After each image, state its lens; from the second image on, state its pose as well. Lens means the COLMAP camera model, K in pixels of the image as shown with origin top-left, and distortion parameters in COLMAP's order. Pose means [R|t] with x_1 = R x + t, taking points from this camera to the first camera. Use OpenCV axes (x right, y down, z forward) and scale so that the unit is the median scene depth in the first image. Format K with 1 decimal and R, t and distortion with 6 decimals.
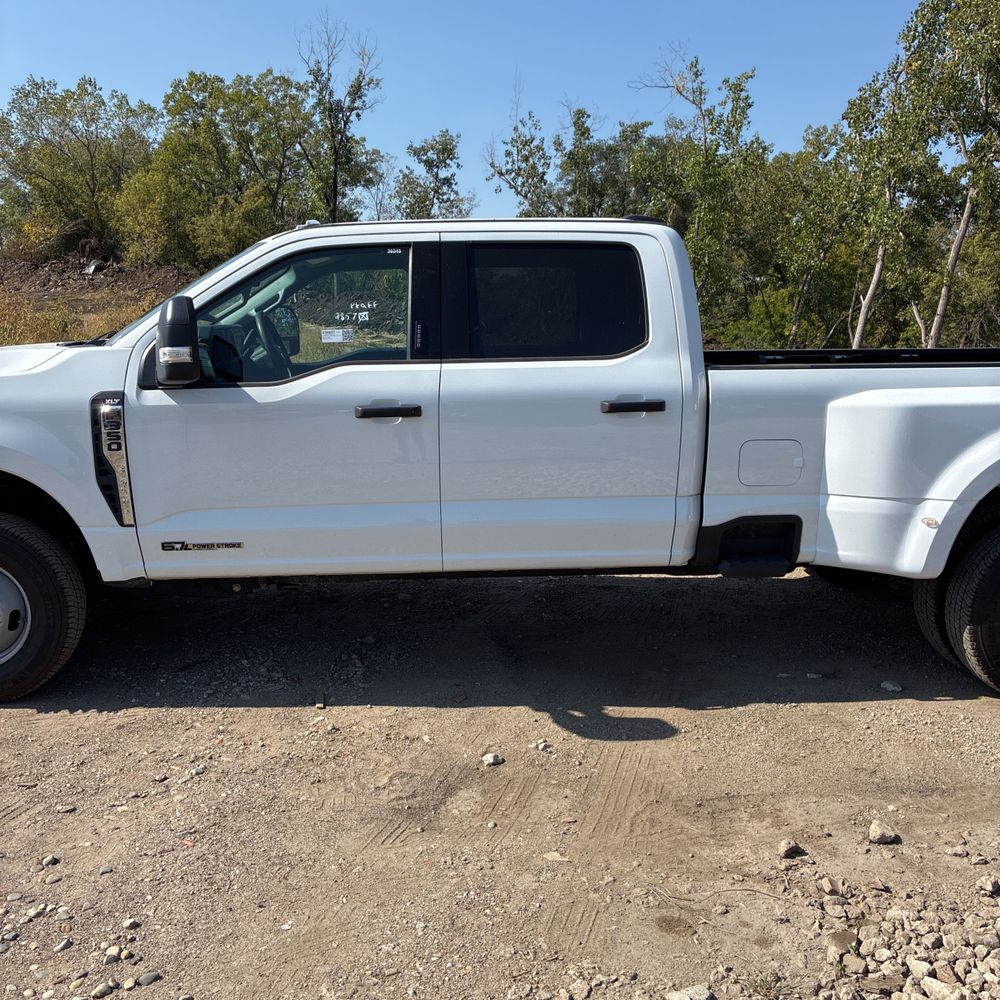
lens RADIAL K [[1026.8, 0, 497.9], [0, 1026.8, 499.4], [0, 0, 1]] dist [0.026315, 0.000000]
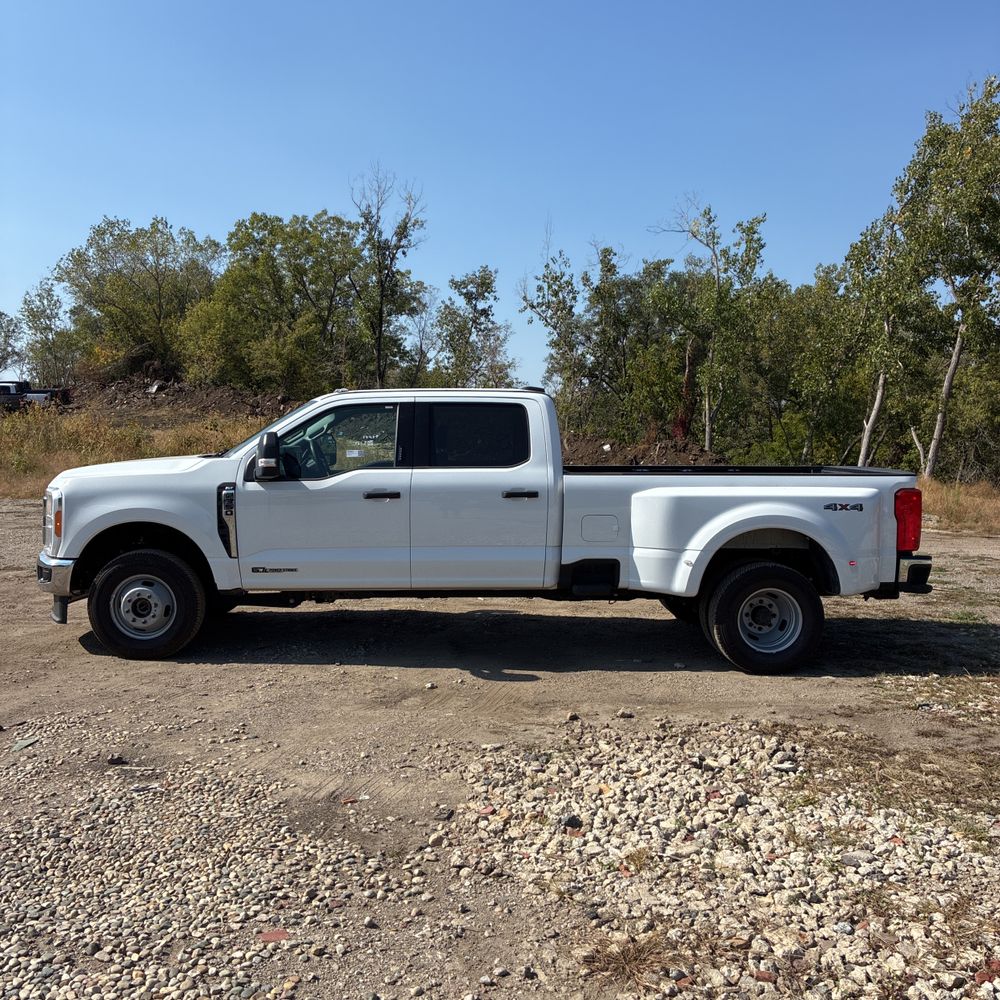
lens RADIAL K [[1026.8, 0, 493.4], [0, 1026.8, 503.2], [0, 0, 1]] dist [0.026315, 0.000000]
pose [[0.998959, 0.012814, -0.043776, 0.014107], [-0.017510, 0.993927, -0.108641, 0.010028], [0.042118, 0.109295, 0.993117, -0.064533]]
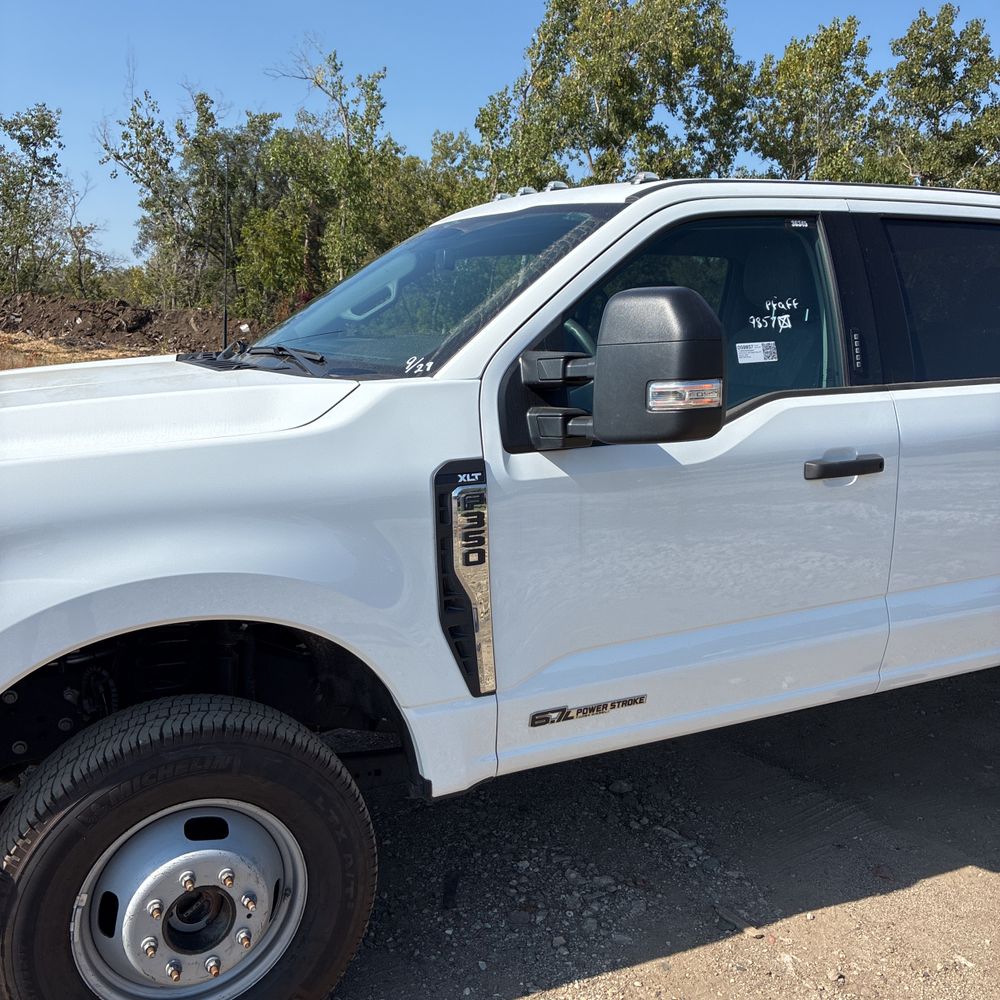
lens RADIAL K [[1026.8, 0, 510.0], [0, 1026.8, 491.0], [0, 0, 1]] dist [0.026315, 0.000000]
pose [[0.923887, -0.061099, 0.377756, -0.047207], [0.063762, 0.997950, 0.005467, -0.007473], [-0.377316, 0.019035, 0.925889, 0.040341]]
